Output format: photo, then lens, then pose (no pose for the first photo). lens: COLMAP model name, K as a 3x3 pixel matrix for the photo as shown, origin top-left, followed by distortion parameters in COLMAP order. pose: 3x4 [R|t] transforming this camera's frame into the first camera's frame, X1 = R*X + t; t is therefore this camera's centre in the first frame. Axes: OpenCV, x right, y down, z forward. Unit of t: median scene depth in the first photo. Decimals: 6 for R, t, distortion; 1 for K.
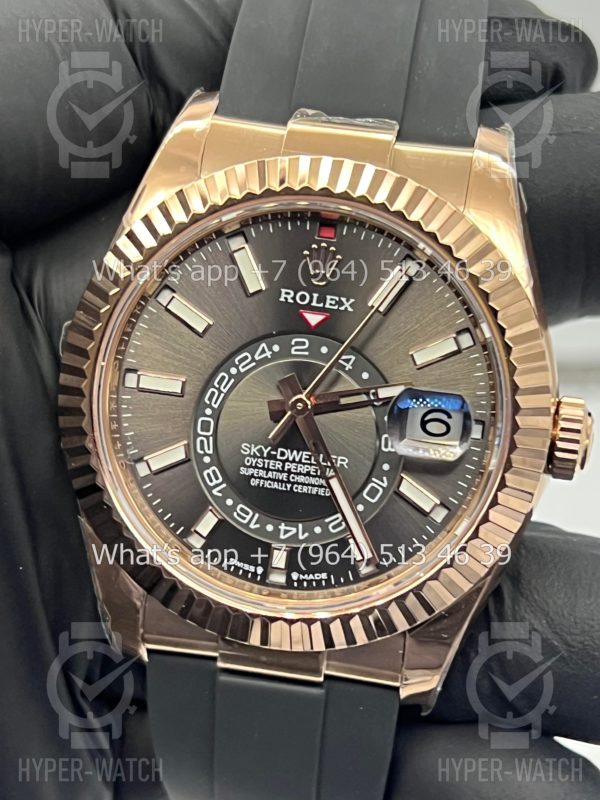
lens RADIAL K [[1903.1, 0, 308.1], [0, 1903.1, 416.4], [0, 0, 1]] dist [0.253521, 0.000000]
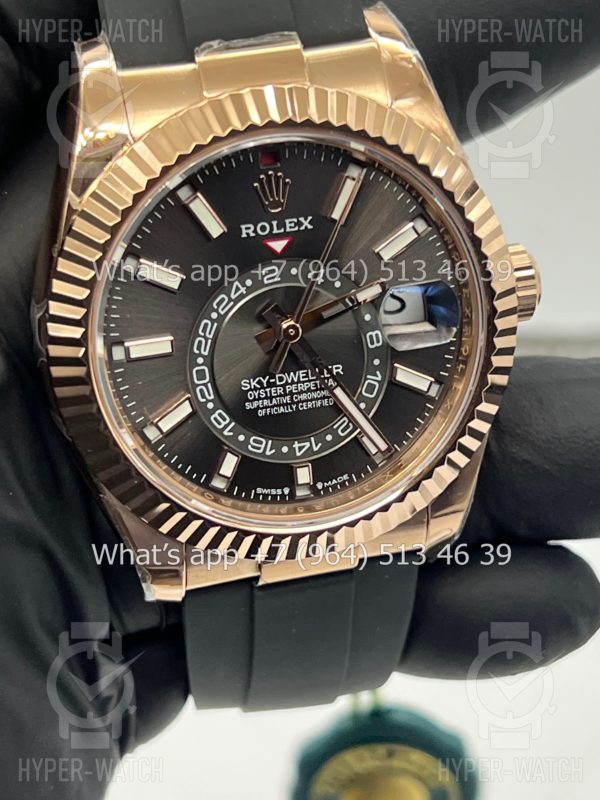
lens RADIAL K [[1903.1, 0, 298.5], [0, 1903.1, 399.0], [0, 0, 1]] dist [0.253521, 0.000000]
pose [[0.916126, -0.301091, 0.264683, -0.280781], [0.253653, 0.946627, 0.198890, -0.172733], [-0.310440, -0.115071, 0.943602, 0.021964]]
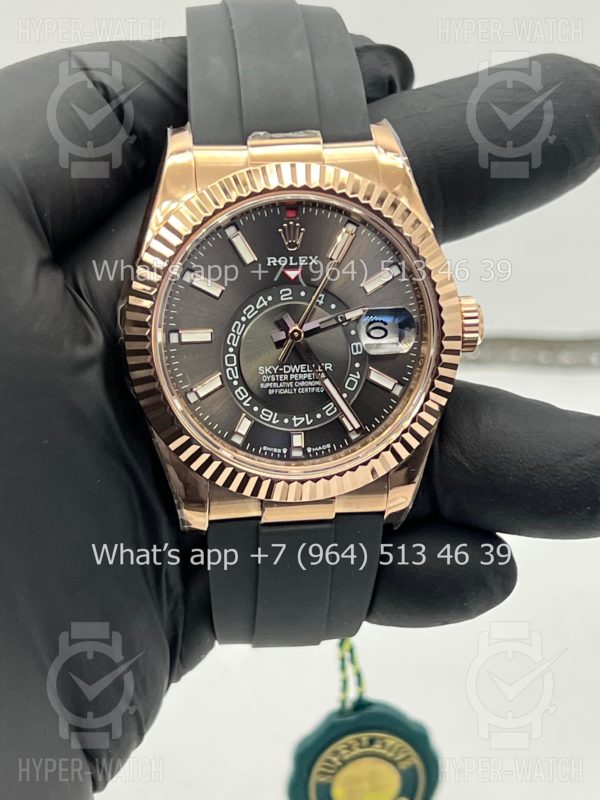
lens RADIAL K [[1903.1, 0, 305.1], [0, 1903.1, 403.2], [0, 0, 1]] dist [0.253521, 0.000000]
pose [[0.959941, -0.185435, 0.210062, -0.310855], [0.178166, 0.982562, 0.053188, -0.029753], [-0.216262, -0.013632, 0.976240, -0.426070]]
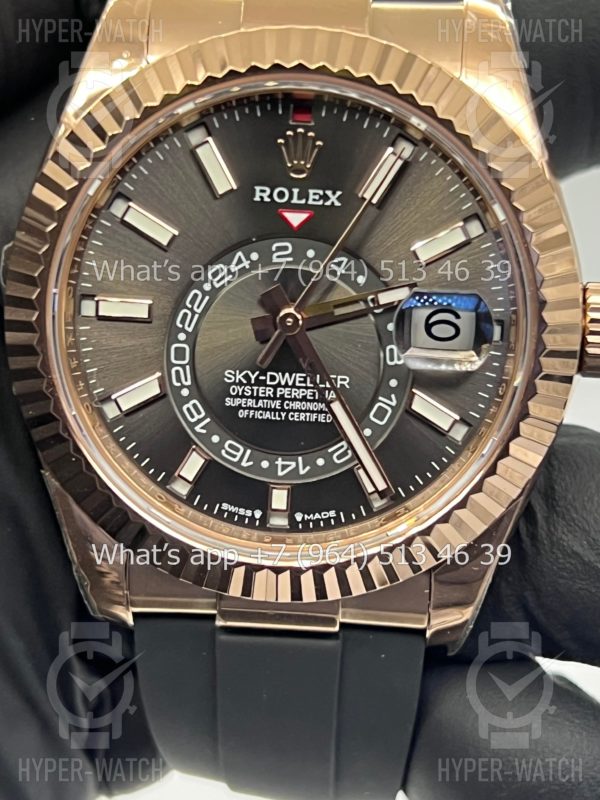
lens RADIAL K [[1903.1, 0, 296.3], [0, 1903.1, 399.0], [0, 0, 1]] dist [0.253521, 0.000000]
pose [[0.994789, -0.089450, 0.048930, -0.045840], [0.086582, 0.994561, 0.057903, -0.019987], [-0.053844, -0.053365, 0.997122, 0.138507]]
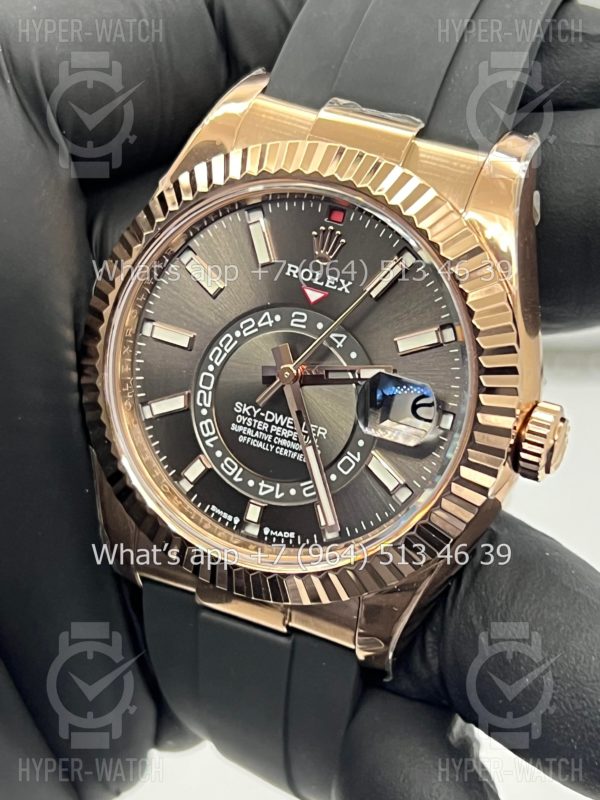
lens RADIAL K [[1903.1, 0, 304.6], [0, 1903.1, 404.2], [0, 0, 1]] dist [0.253521, 0.000000]
pose [[0.967867, 0.143364, -0.206593, 0.225649], [-0.138782, 0.989647, 0.036584, -0.029181], [0.209699, -0.006737, 0.977743, -0.044250]]
